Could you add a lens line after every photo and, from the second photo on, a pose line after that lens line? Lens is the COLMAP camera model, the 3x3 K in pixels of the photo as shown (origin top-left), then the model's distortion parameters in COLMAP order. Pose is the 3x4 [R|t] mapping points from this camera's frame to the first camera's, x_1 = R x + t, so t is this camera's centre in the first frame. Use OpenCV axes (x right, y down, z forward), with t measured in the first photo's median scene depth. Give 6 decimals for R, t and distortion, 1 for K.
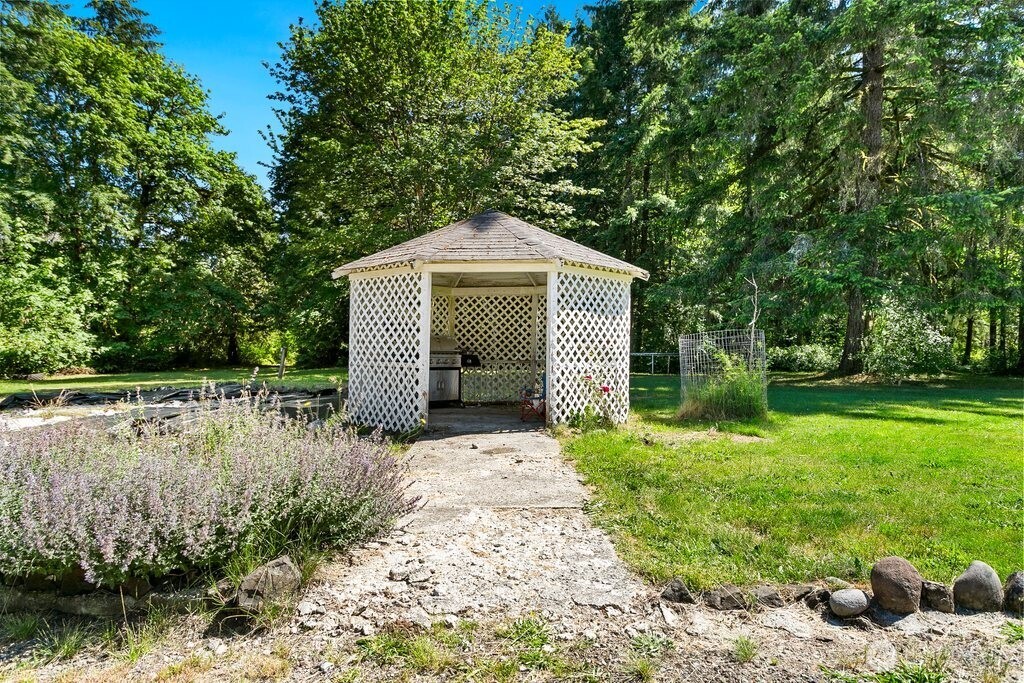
lens RADIAL K [[636.1, 0, 515.4], [0, 636.1, 344.6], [0, 0, 1]] dist [0.005739, -0.006320]
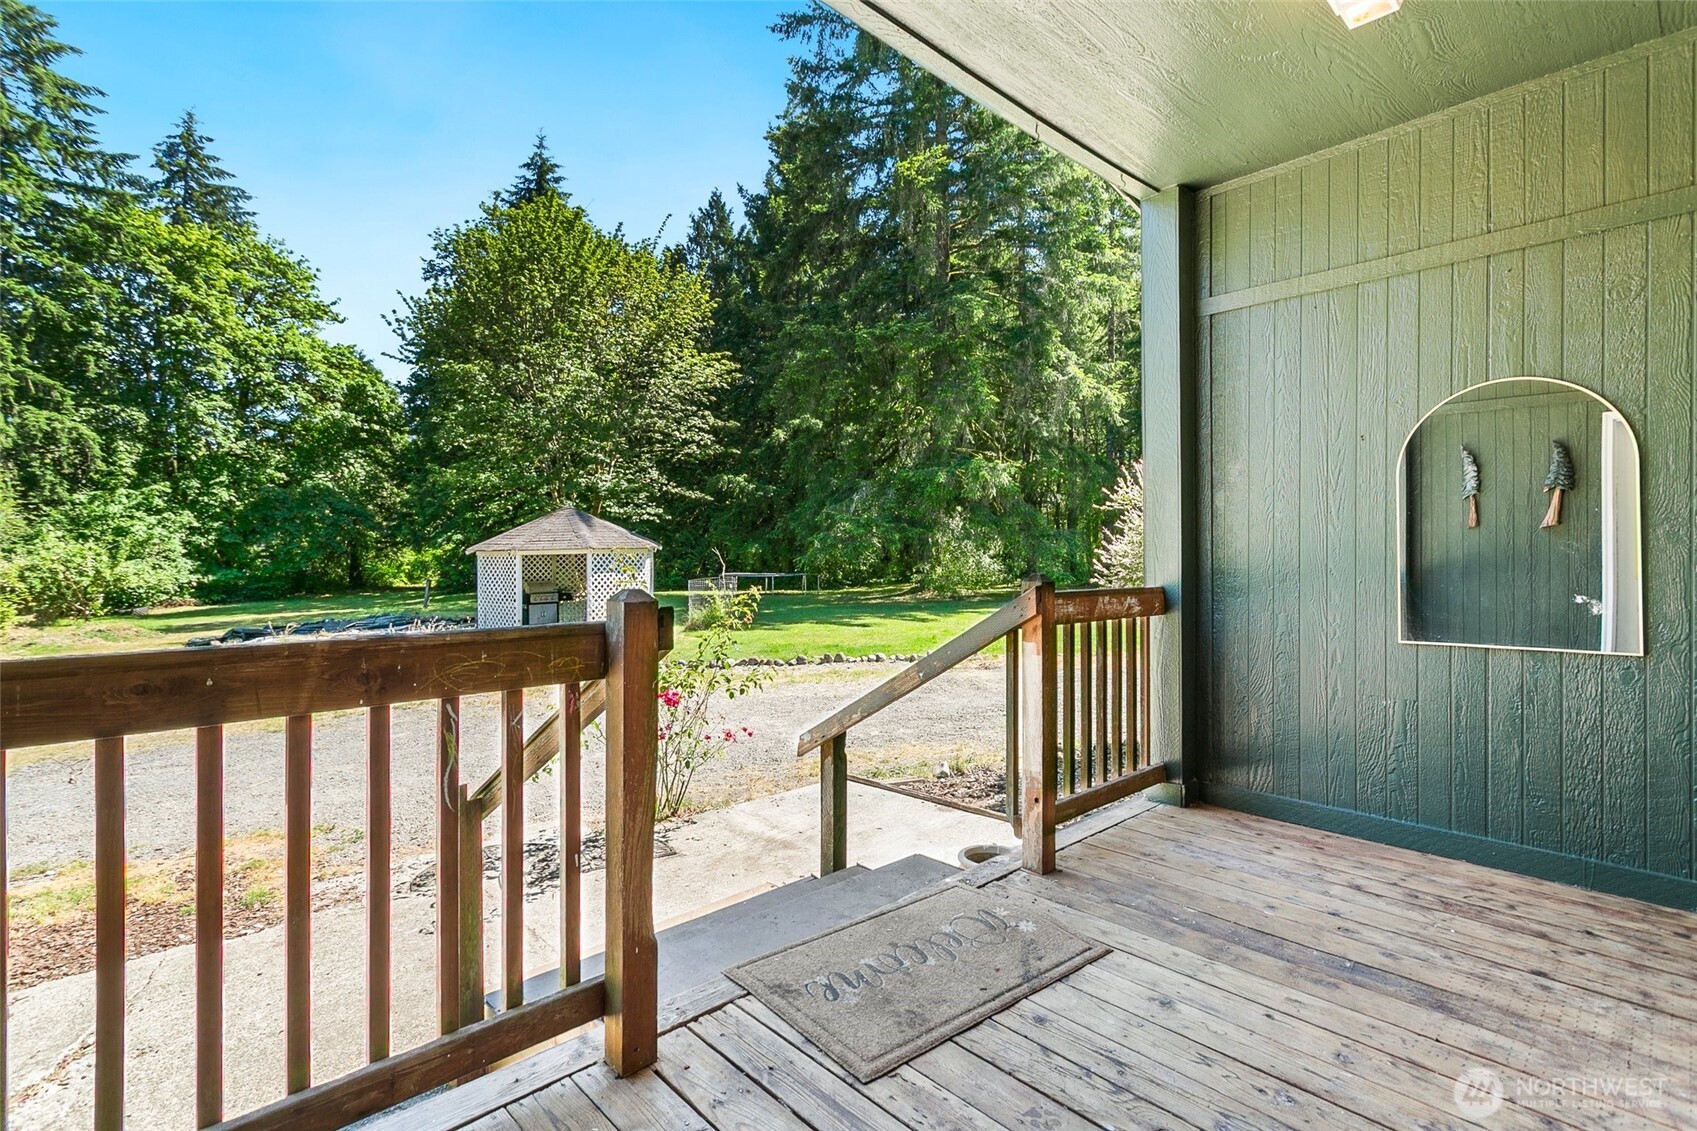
lens RADIAL K [[805.8, 0, 853.3], [0, 805.8, 573.9], [0, 0, 1]] dist [-0.000467, 0.002047]
pose [[0.988816, -0.022079, 0.147497, 0.080624], [0.017150, 0.999254, 0.034602, -0.020463], [-0.148151, -0.031686, 0.988457, -0.249572]]
